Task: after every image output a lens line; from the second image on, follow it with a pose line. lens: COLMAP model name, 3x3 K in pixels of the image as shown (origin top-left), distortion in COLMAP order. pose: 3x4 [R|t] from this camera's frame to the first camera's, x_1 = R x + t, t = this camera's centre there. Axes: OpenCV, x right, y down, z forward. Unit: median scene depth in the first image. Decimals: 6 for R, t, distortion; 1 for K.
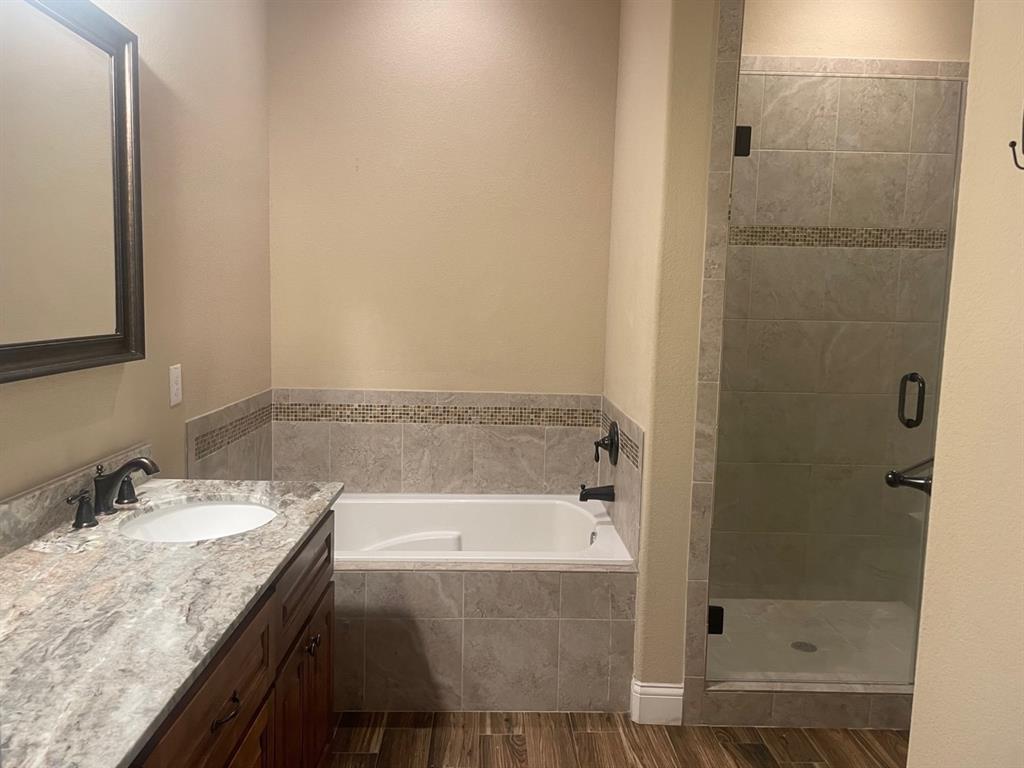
lens RADIAL K [[775.7, 0, 514.0], [0, 775.7, 375.7], [0, 0, 1]] dist [0.093919, -0.127340]
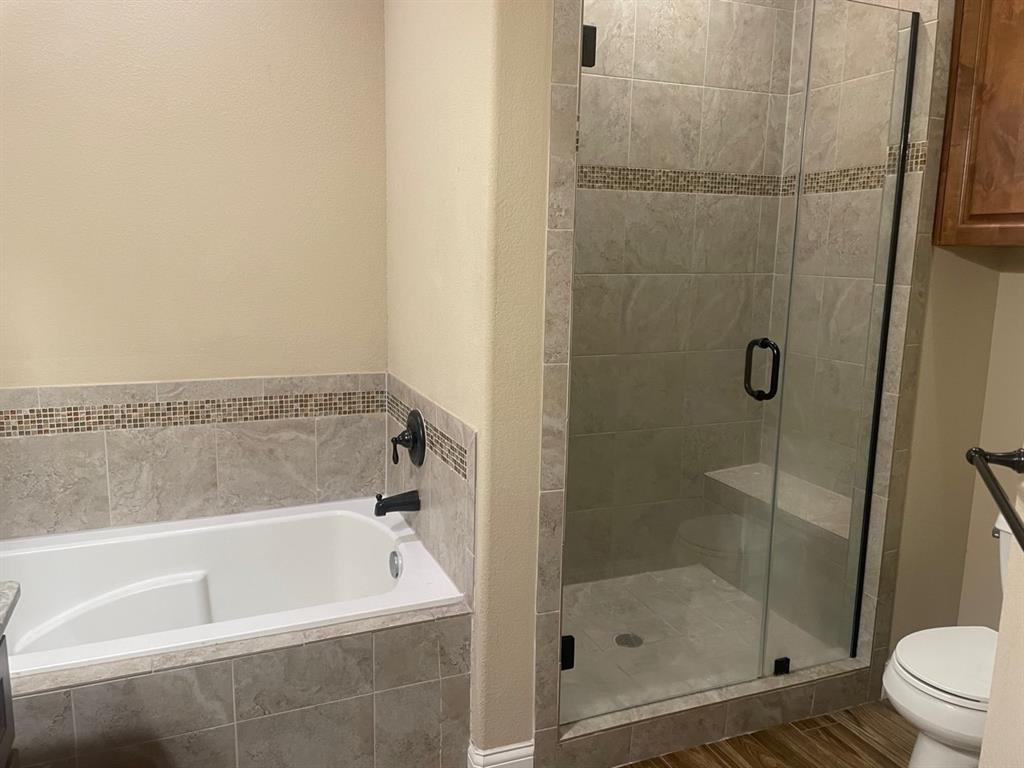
lens RADIAL K [[775.7, 0, 514.0], [0, 775.7, 375.7], [0, 0, 1]] dist [0.093919, -0.127340]
pose [[0.934463, -0.064463, 0.350176, -0.044480], [0.037980, 0.995910, 0.081981, -0.032580], [-0.354029, -0.063309, 0.933089, 0.211146]]
